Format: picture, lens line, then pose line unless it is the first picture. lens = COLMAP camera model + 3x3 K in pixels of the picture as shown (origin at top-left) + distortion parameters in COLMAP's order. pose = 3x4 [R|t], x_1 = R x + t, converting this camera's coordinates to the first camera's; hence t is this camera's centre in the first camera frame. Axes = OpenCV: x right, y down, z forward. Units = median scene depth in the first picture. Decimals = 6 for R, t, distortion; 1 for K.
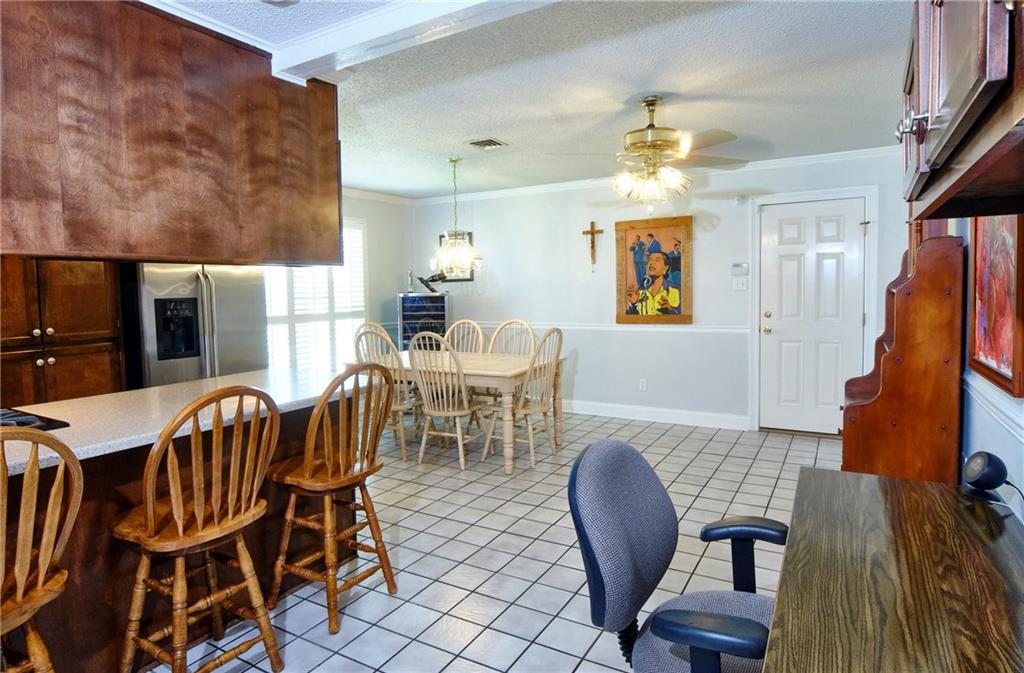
lens RADIAL K [[581.7, 0, 505.0], [0, 581.7, 327.5], [0, 0, 1]] dist [-0.012381, 0.000785]
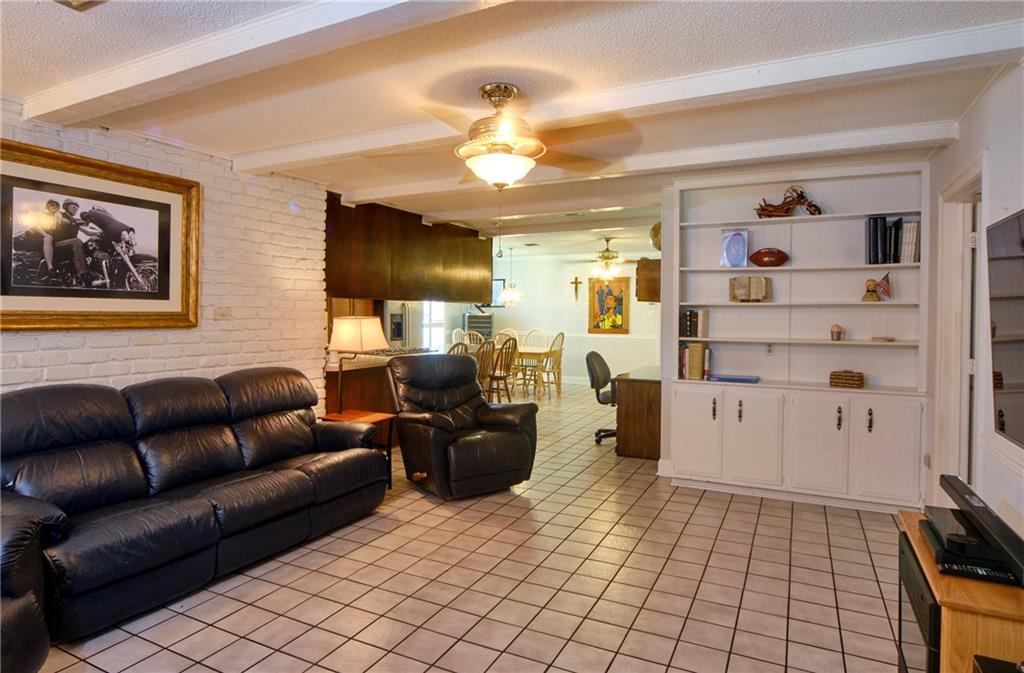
lens RADIAL K [[581.7, 0, 512.4], [0, 581.7, 330.6], [0, 0, 1]] dist [-0.012381, 0.000785]
pose [[0.997947, 0.023635, 0.059519, -0.157686], [-0.021697, 0.999220, -0.032997, 0.051183], [-0.060252, 0.031638, 0.997682, -0.821798]]
